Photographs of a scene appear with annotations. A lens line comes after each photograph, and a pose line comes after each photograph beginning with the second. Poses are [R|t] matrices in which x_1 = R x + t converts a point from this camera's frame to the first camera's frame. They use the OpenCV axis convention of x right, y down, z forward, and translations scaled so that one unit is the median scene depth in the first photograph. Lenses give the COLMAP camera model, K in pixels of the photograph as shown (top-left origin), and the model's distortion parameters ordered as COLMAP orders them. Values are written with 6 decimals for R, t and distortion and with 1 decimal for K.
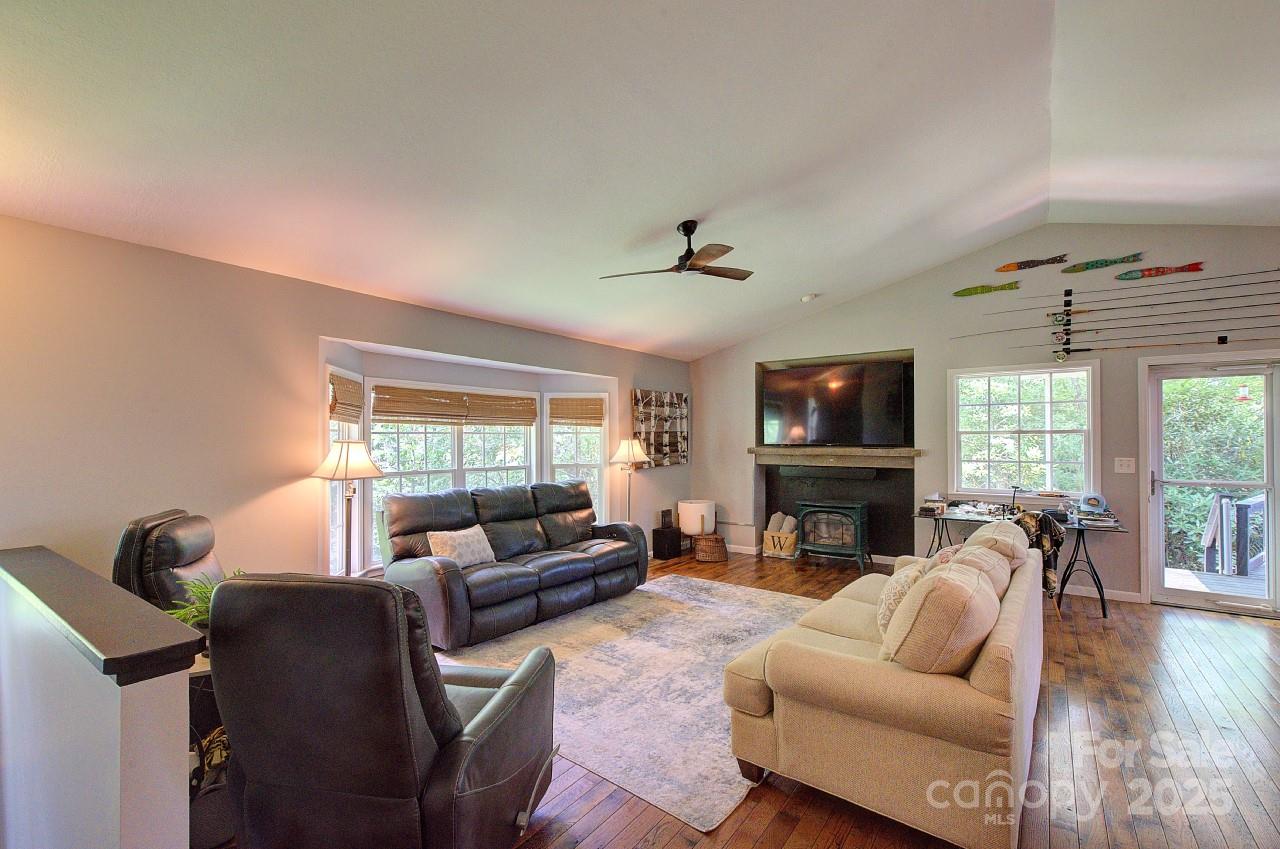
lens RADIAL K [[563.8, 0, 646.3], [0, 563.8, 436.3], [0, 0, 1]] dist [0.003168, 0.000790]
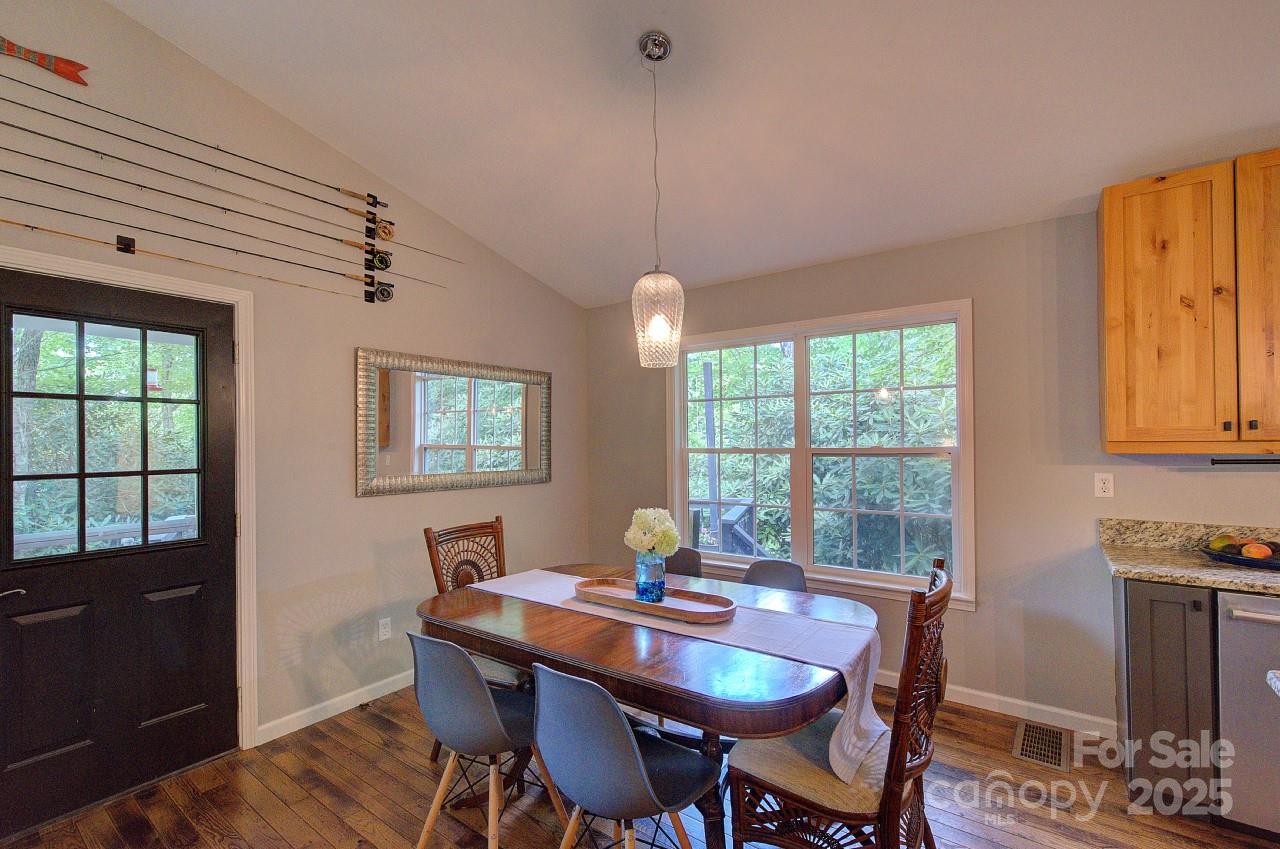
lens RADIAL K [[553.4, 0, 647.8], [0, 553.4, 437.1], [0, 0, 1]] dist [0.001134, 0.000153]
pose [[0.015136, 0.008667, 0.999848, 0.373947], [0.006235, 0.999942, -0.008763, 0.004703], [-0.999866, 0.006367, 0.015081, 0.371046]]
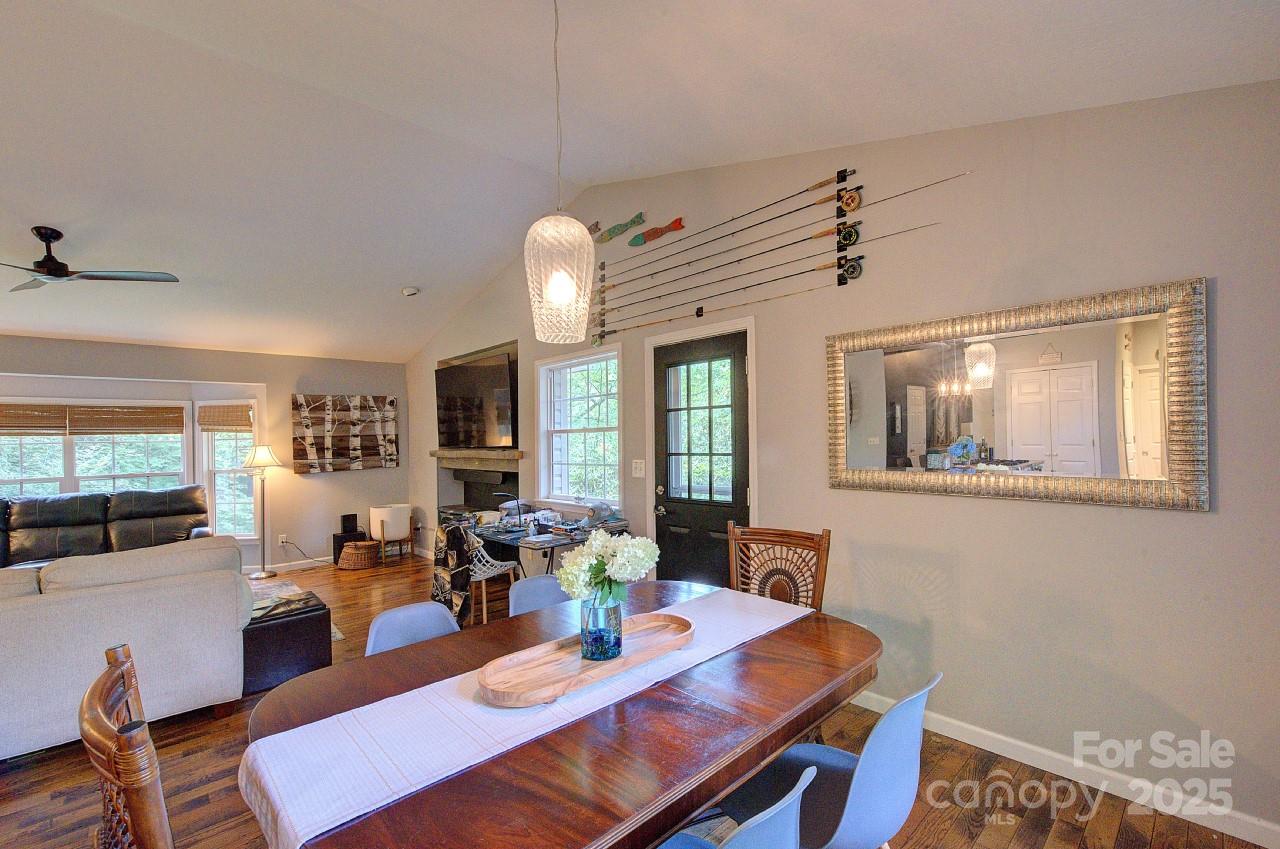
lens RADIAL K [[553.4, 0, 647.8], [0, 553.4, 437.1], [0, 0, 1]] dist [0.001134, 0.000153]
pose [[0.980651, -0.020485, -0.194691, 0.759742], [0.021653, 0.999758, 0.003872, 0.002137], [0.194565, -0.008013, 0.980857, 0.149212]]
